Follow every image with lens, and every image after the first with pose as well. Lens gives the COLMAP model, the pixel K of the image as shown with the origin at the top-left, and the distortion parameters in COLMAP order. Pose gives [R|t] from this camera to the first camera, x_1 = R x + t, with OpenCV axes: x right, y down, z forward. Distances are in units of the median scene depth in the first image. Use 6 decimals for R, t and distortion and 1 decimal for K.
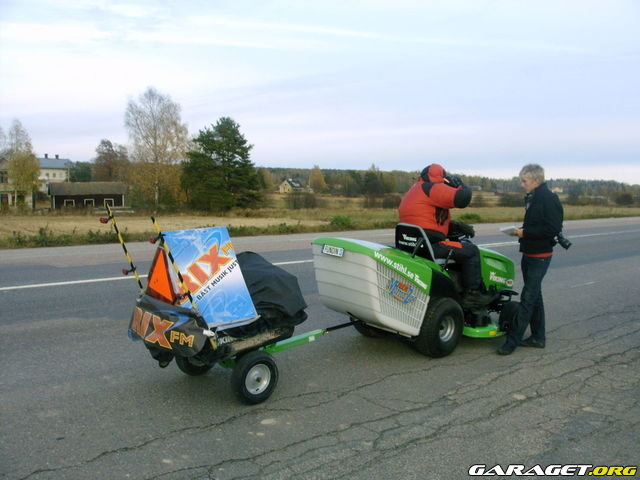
lens RADIAL K [[708.1, 0, 320.0], [0, 708.1, 240.0], [0, 0, 1]] dist [-0.127757, 0.017954]
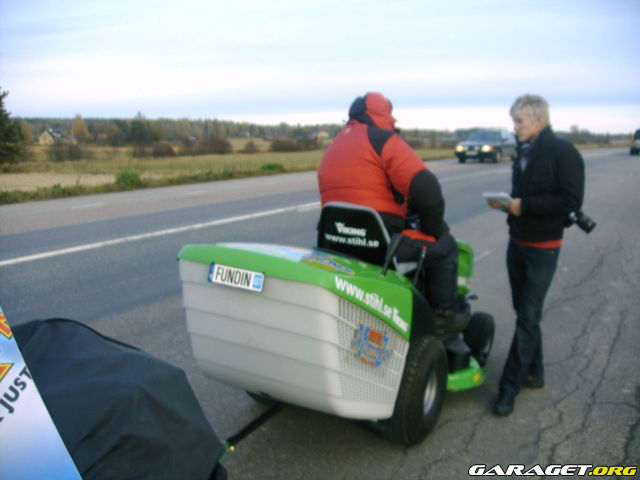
lens RADIAL K [[708.1, 0, 320.0], [0, 708.1, 240.0], [0, 0, 1]] dist [-0.127757, 0.017954]
pose [[0.947243, -0.060529, 0.314748, -0.063210], [0.036993, 0.996090, 0.080225, -0.037826], [-0.318373, -0.064349, 0.945779, 0.483790]]
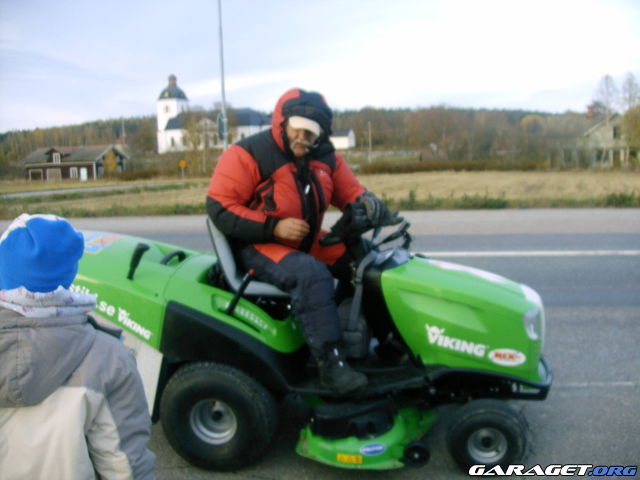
lens RADIAL K [[708.1, 0, 320.0], [0, 708.1, 240.0], [0, 0, 1]] dist [-0.127757, 0.017954]
pose [[0.600470, 0.074693, -0.796151, 0.588044], [-0.022985, 0.996829, 0.076185, -0.044623], [0.799317, -0.027447, 0.600283, 0.712140]]
